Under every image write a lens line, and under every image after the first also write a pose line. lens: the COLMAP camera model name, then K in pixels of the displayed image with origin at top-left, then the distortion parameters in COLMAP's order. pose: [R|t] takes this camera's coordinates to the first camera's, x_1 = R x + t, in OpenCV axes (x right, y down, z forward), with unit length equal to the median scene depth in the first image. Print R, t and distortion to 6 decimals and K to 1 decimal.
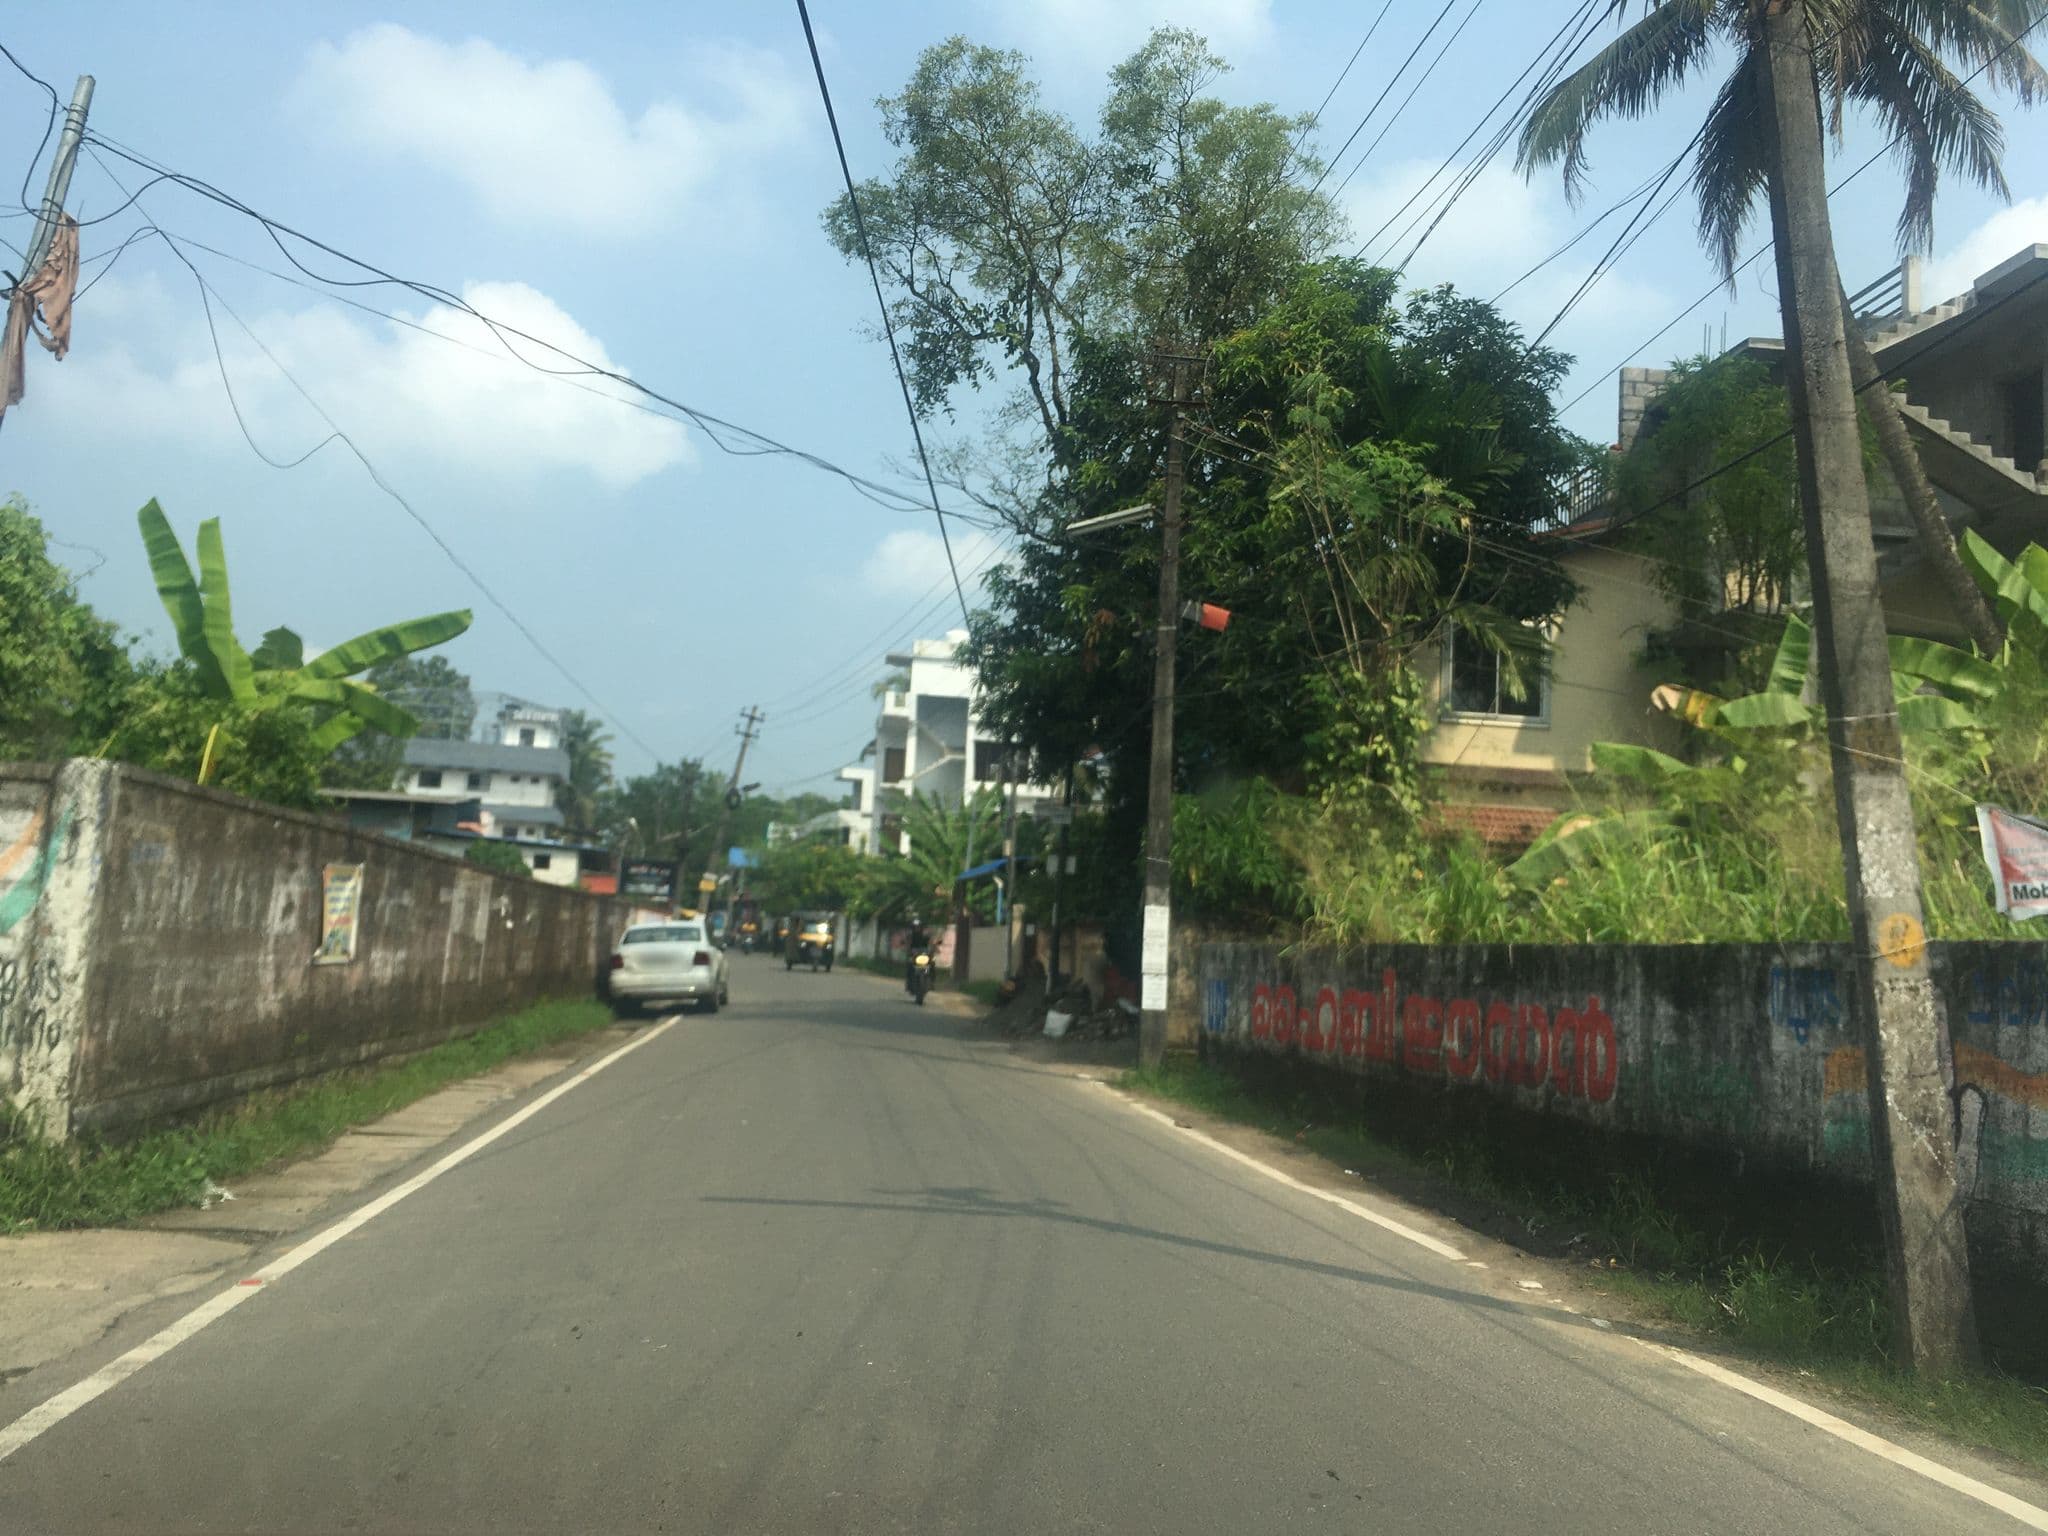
lens RADIAL K [[1997.9, 0, 1024.0], [0, 1997.9, 768.0], [0, 0, 1]] dist [-0.068910, -0.011865]
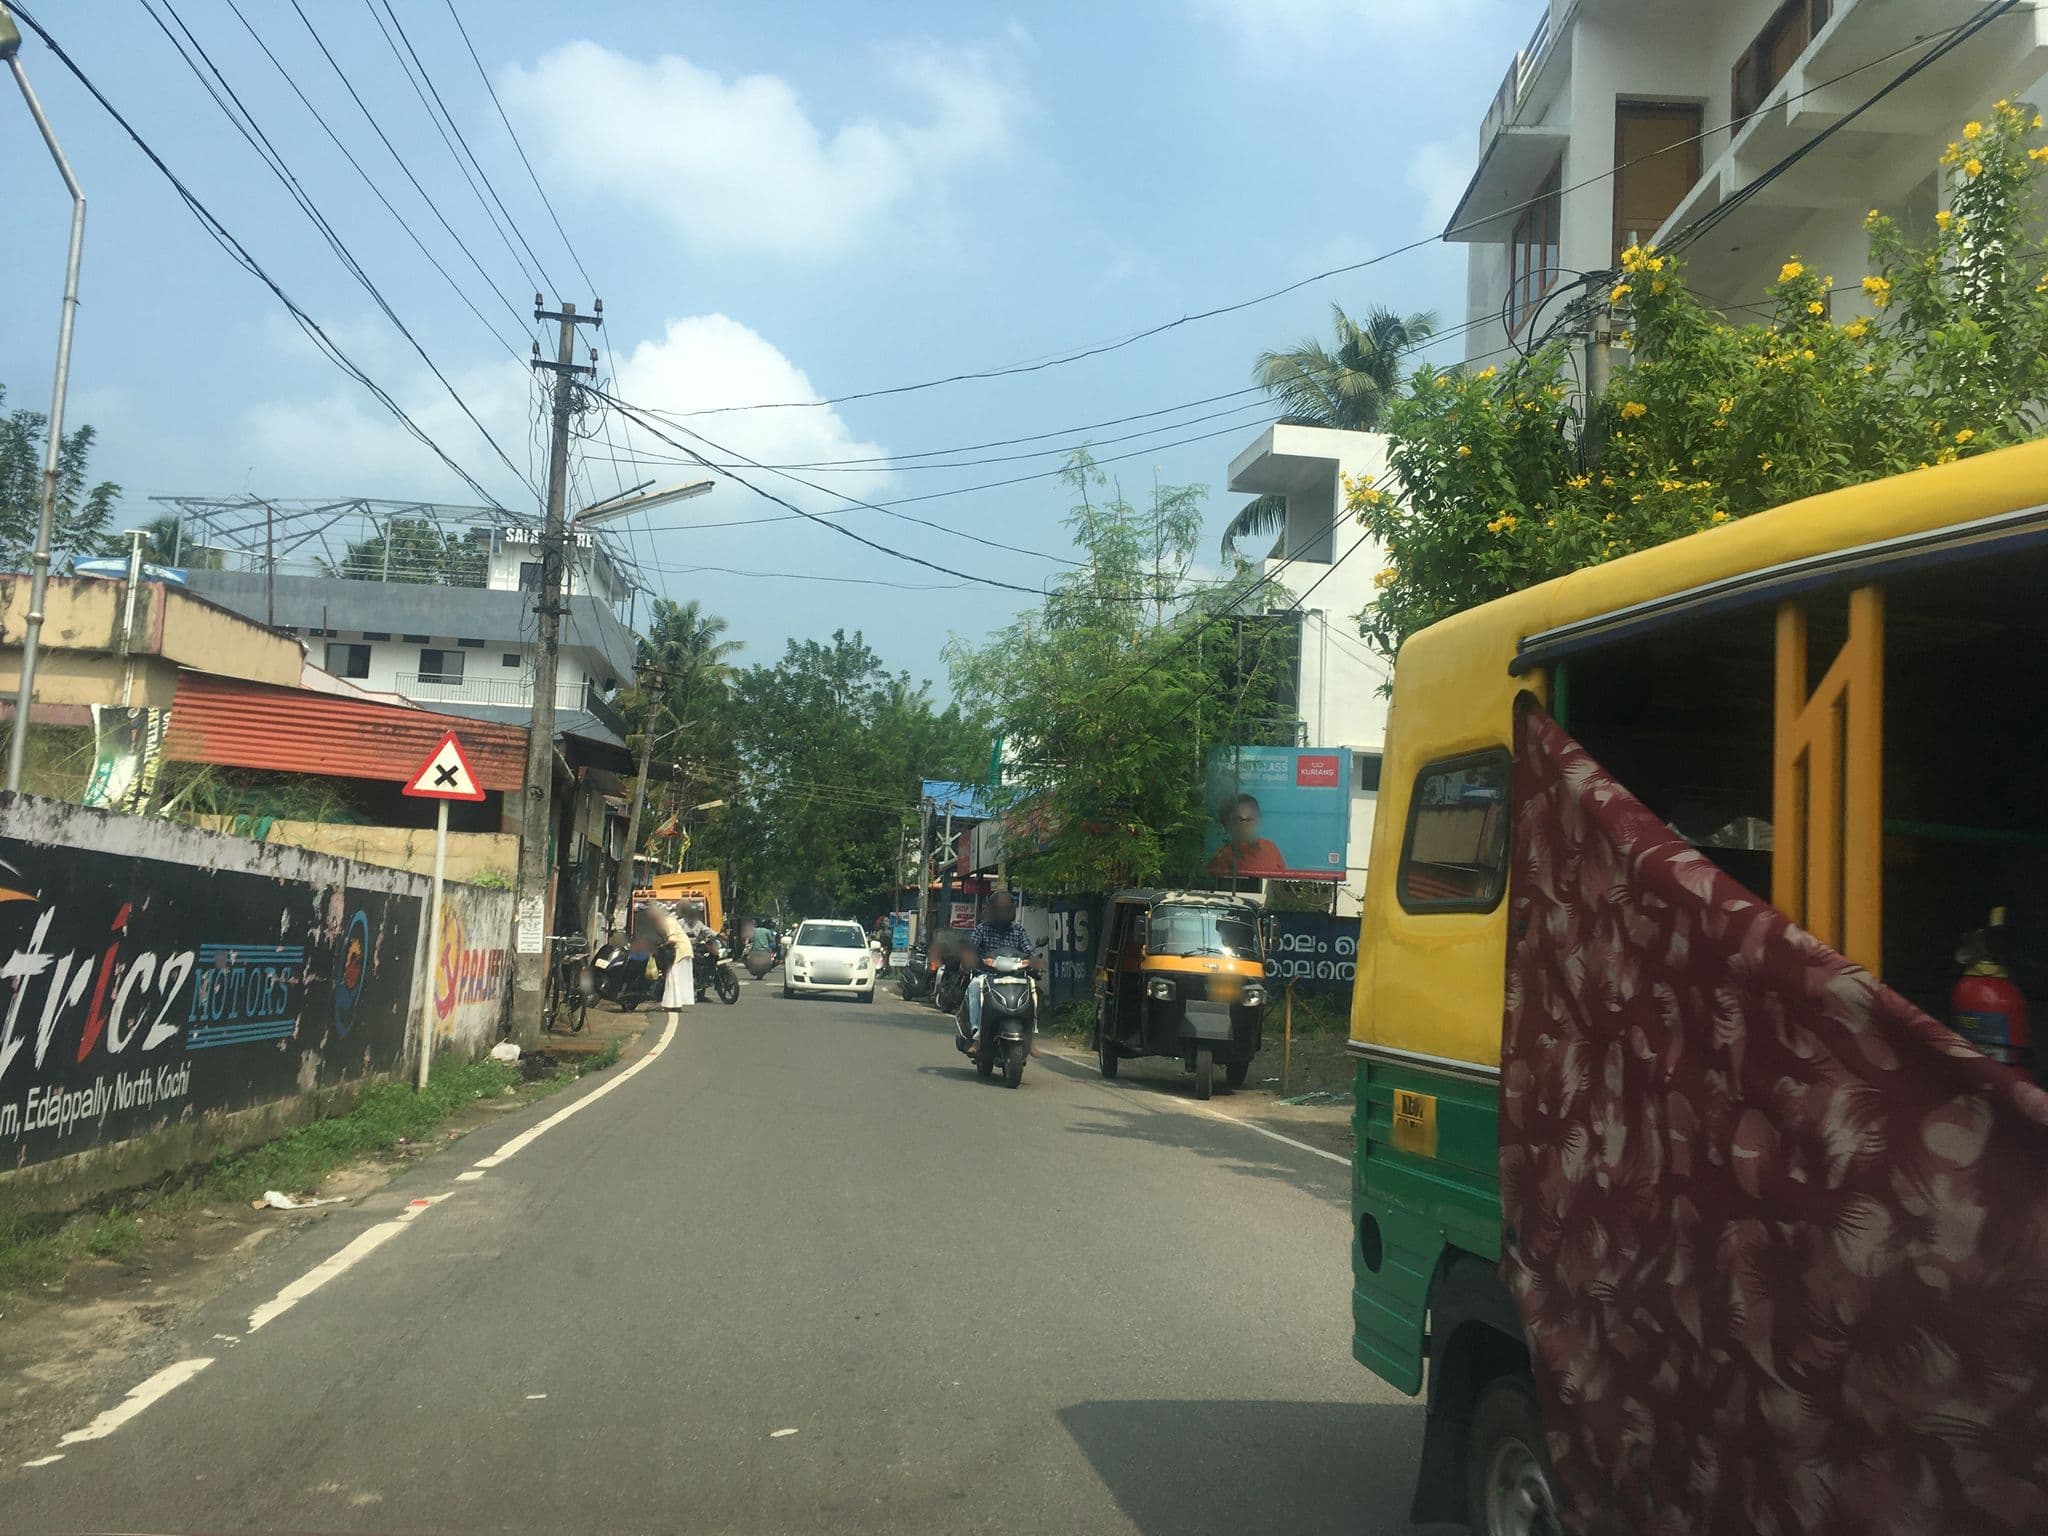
lens RADIAL K [[1957.6, 0, 1024.0], [0, 1957.6, 768.0], [0, 0, 1]] dist [0.071531, 0.000921]
pose [[0.995103, -0.008960, -0.098440, -0.100193], [0.007929, 0.999910, -0.010862, 0.056800], [0.098529, 0.010029, 0.995084, 0.696297]]
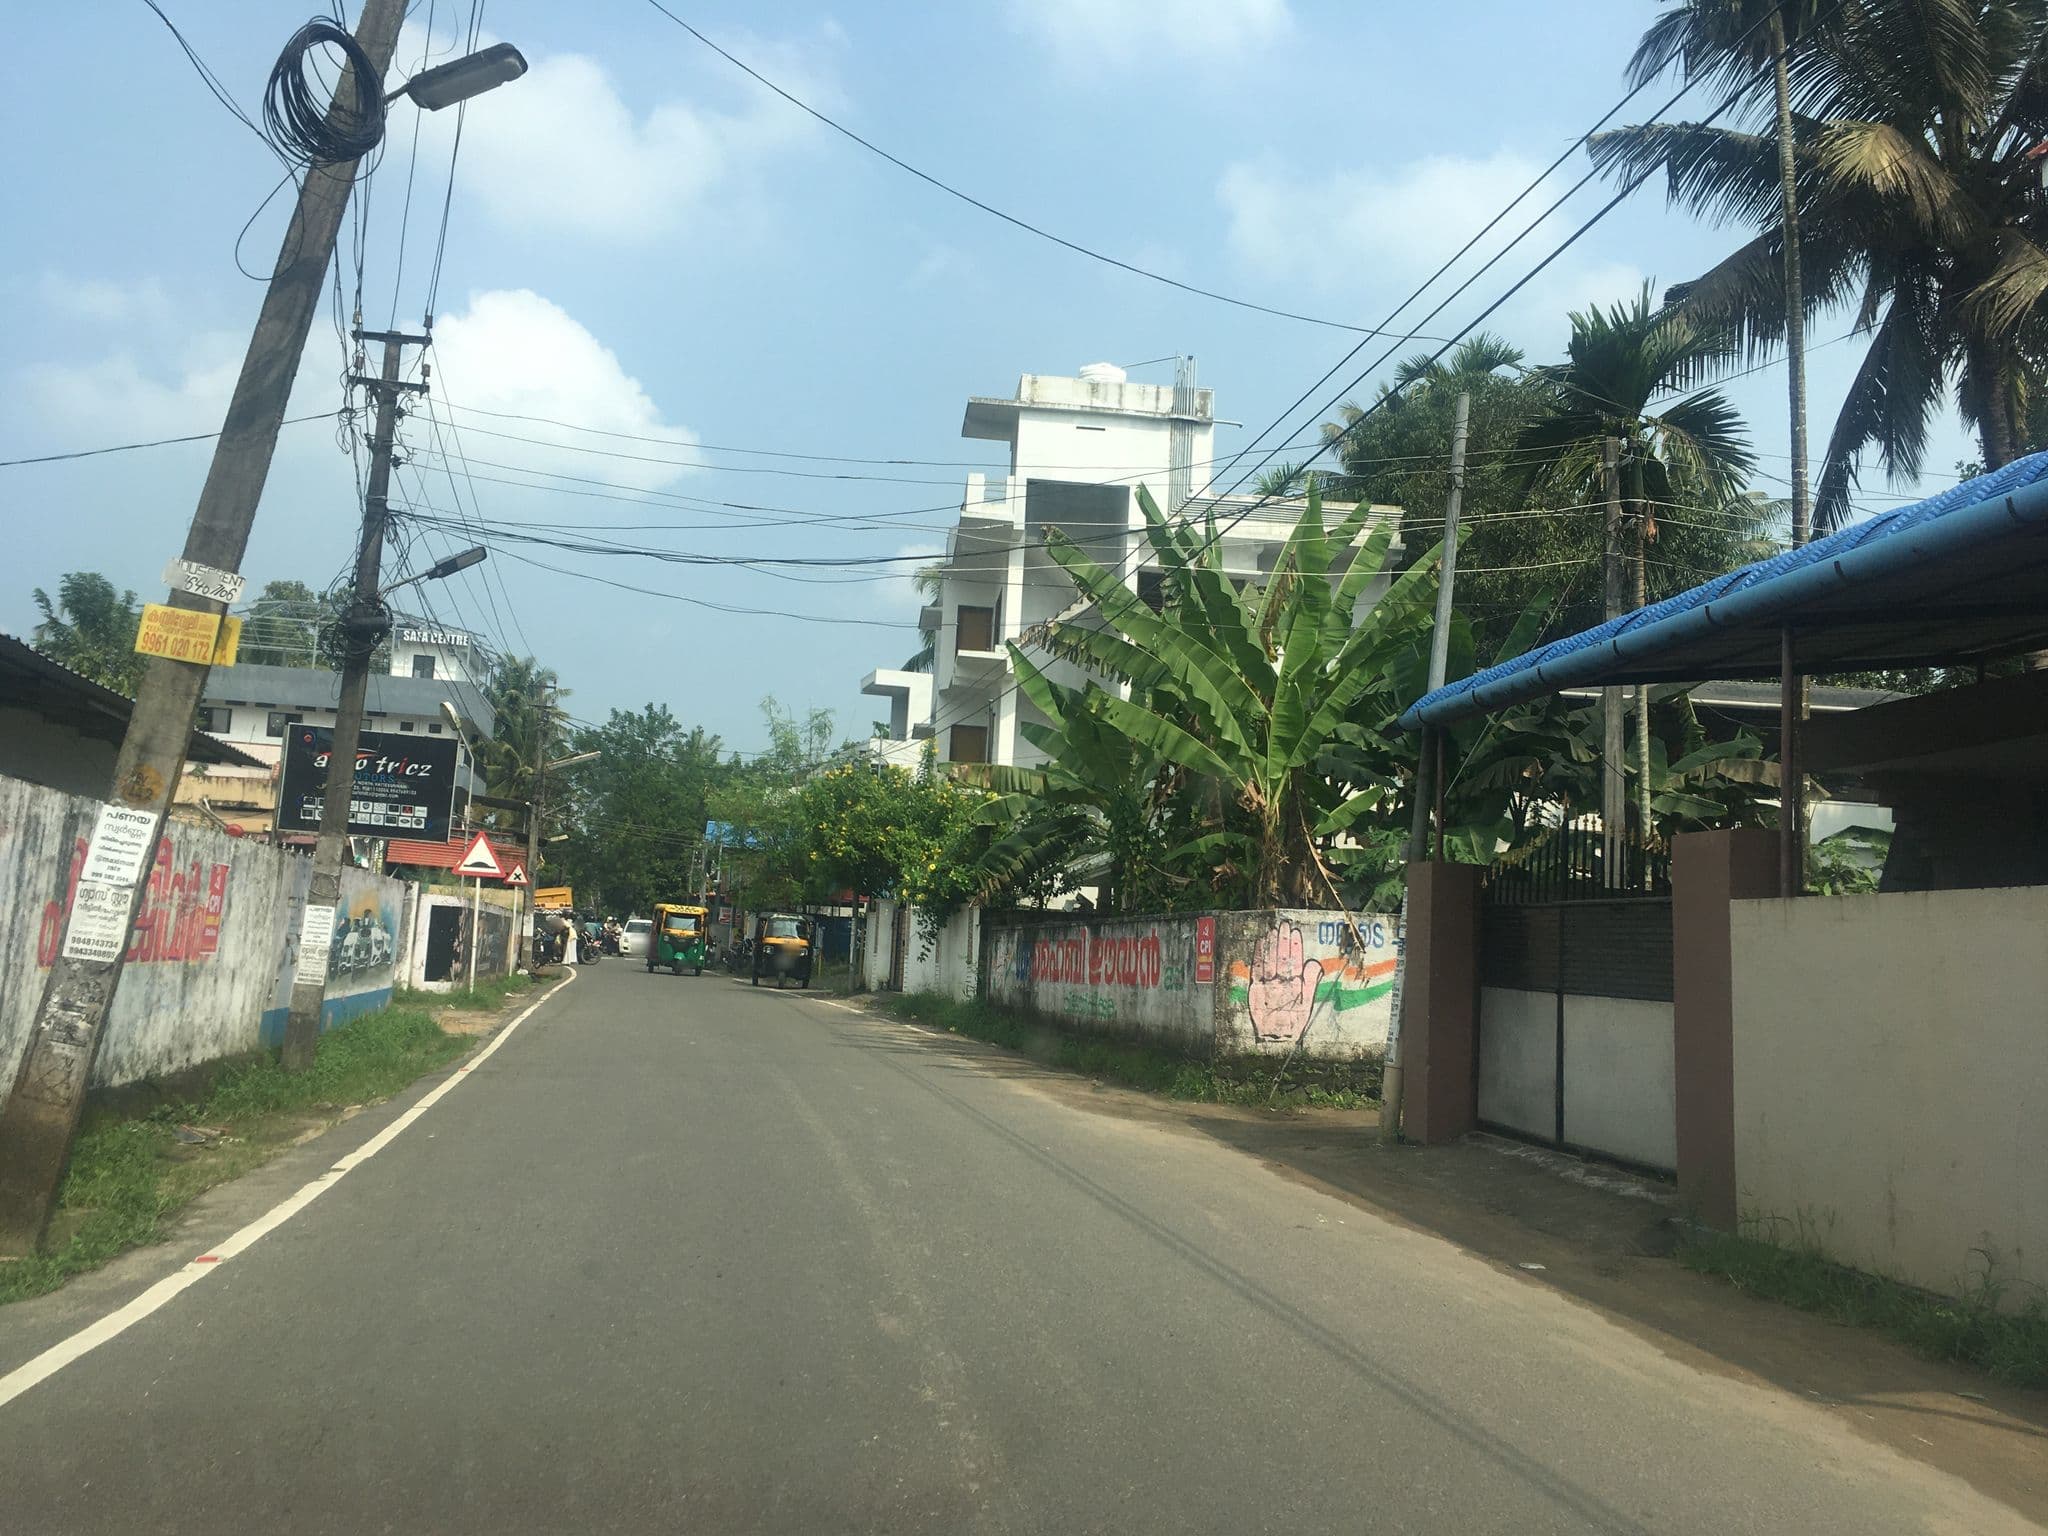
lens RADIAL K [[1957.6, 0, 1024.0], [0, 1957.6, 768.0], [0, 0, 1]] dist [0.071531, 0.000921]
pose [[0.999994, 0.002473, -0.002561, -0.042944], [-0.002486, 0.999984, -0.005080, 0.032950], [0.002548, 0.005087, 0.999984, 0.396873]]
